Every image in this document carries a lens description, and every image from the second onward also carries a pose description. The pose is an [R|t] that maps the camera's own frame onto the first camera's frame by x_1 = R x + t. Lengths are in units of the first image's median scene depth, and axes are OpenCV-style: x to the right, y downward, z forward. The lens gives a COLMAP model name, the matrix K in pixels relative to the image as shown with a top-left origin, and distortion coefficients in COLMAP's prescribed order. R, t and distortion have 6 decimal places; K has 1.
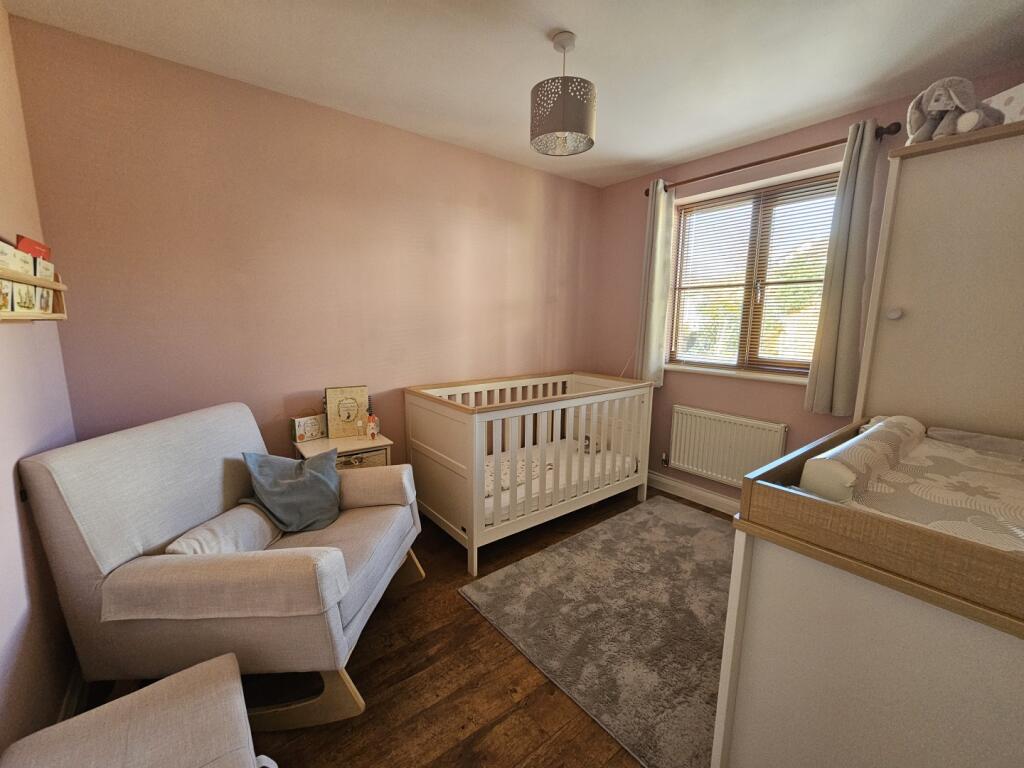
lens RADIAL K [[421.7, 0, 511.2], [0, 421.7, 386.6], [0, 0, 1]] dist [-0.002531, -0.000572]
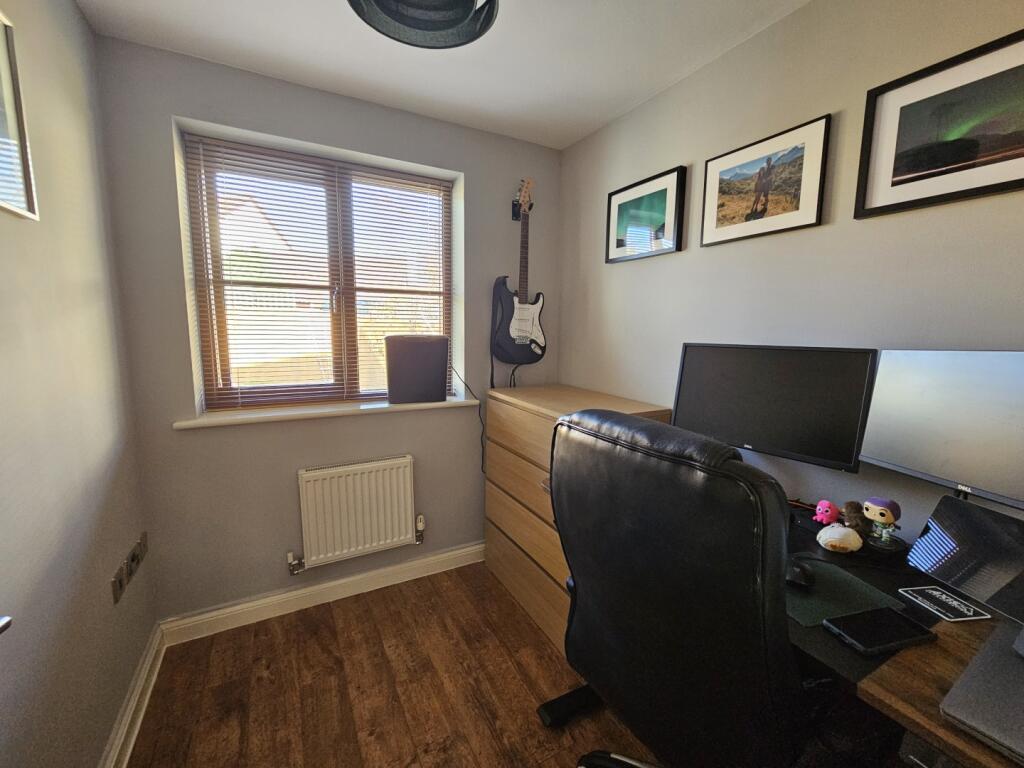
lens RADIAL K [[421.7, 0, 511.2], [0, 421.7, 386.6], [0, 0, 1]] dist [-0.002531, -0.000572]
pose [[0.165405, -0.133392, 0.977163, -0.140929], [0.147734, 0.982982, 0.109179, -0.108546], [-0.975098, 0.126302, 0.182297, 0.597578]]
